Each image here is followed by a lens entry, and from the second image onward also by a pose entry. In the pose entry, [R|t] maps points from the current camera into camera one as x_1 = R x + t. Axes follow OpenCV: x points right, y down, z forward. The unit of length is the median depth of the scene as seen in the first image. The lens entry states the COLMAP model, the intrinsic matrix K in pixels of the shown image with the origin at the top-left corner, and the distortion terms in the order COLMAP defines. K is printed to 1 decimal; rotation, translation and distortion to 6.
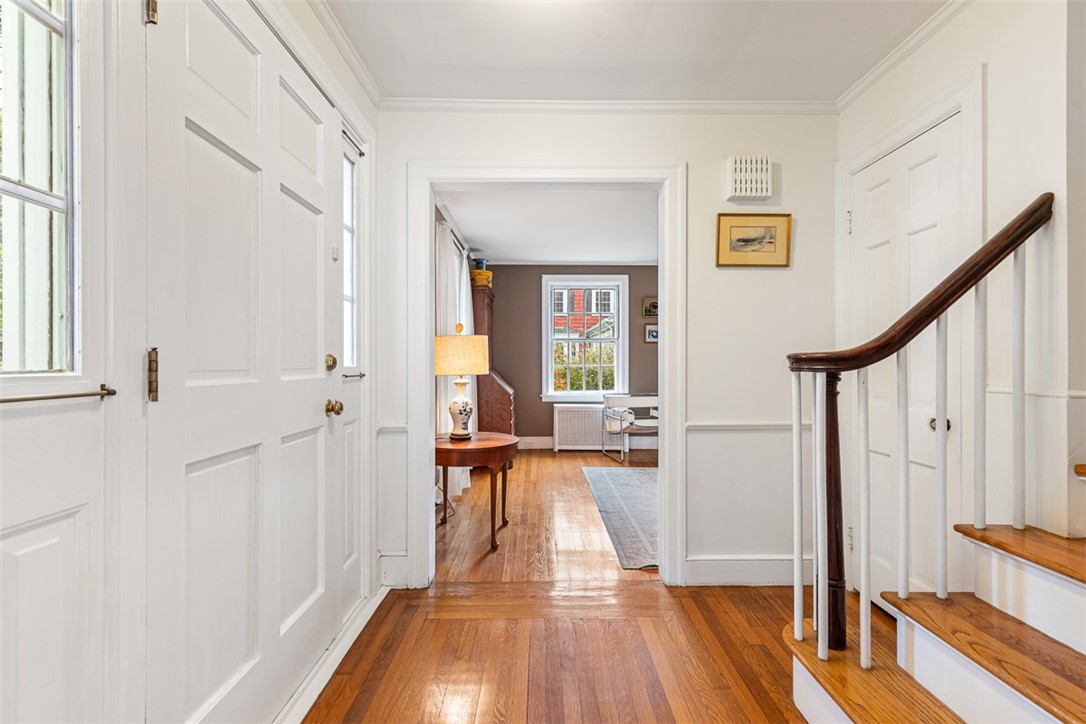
lens RADIAL K [[491.2, 0, 538.6], [0, 491.2, 364.9], [0, 0, 1]] dist [0.006853, -0.000950]
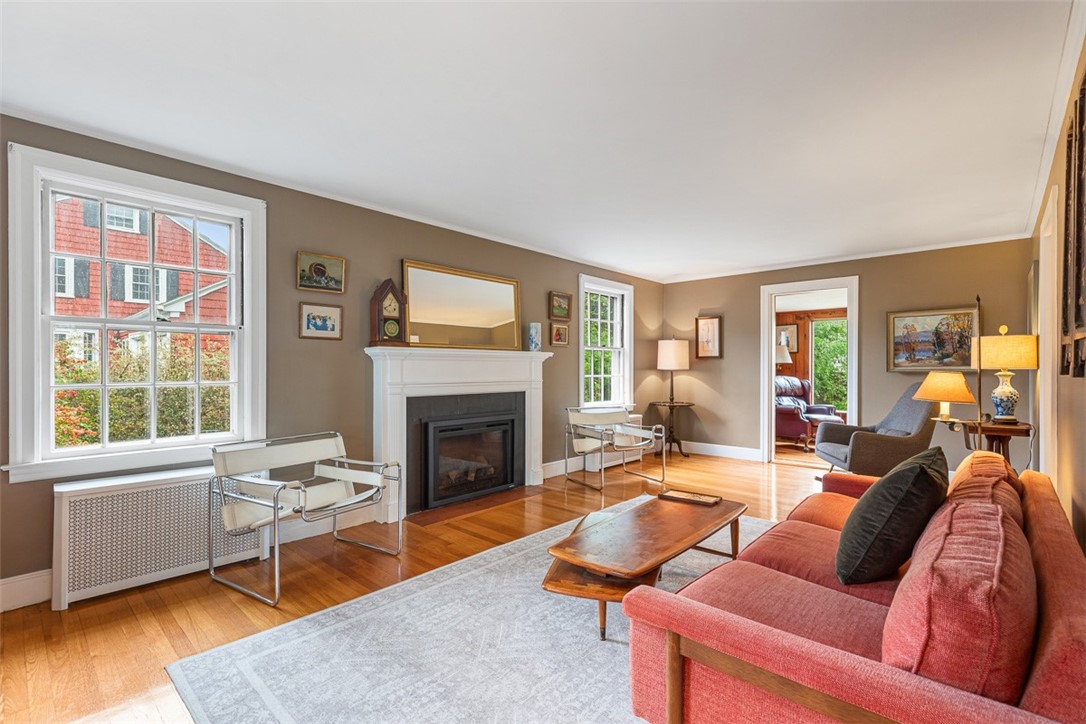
lens RADIAL K [[491.2, 0, 551.9], [0, 491.2, 370.4], [0, 0, 1]] dist [0.006853, -0.000950]
pose [[0.676048, -0.001008, 0.736857, 0.009624], [0.001108, 0.999999, 0.000352, -0.010707], [-0.736857, 0.000578, 0.676049, 0.492449]]
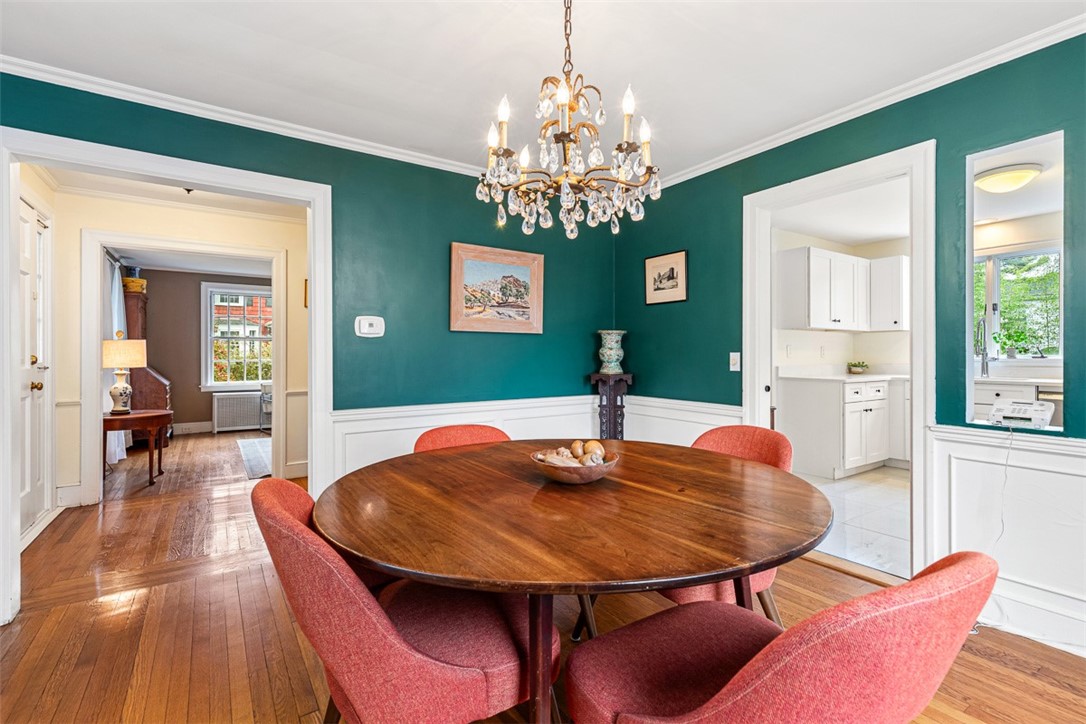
lens RADIAL K [[491.2, 0, 544.5], [0, 491.2, 352.9], [0, 0, 1]] dist [0.006853, -0.000950]
pose [[0.827427, 0.000979, 0.561573, 0.027589], [0.005000, 0.999946, -0.009110, -0.001674], [-0.561551, 0.010346, 0.827377, -0.462082]]
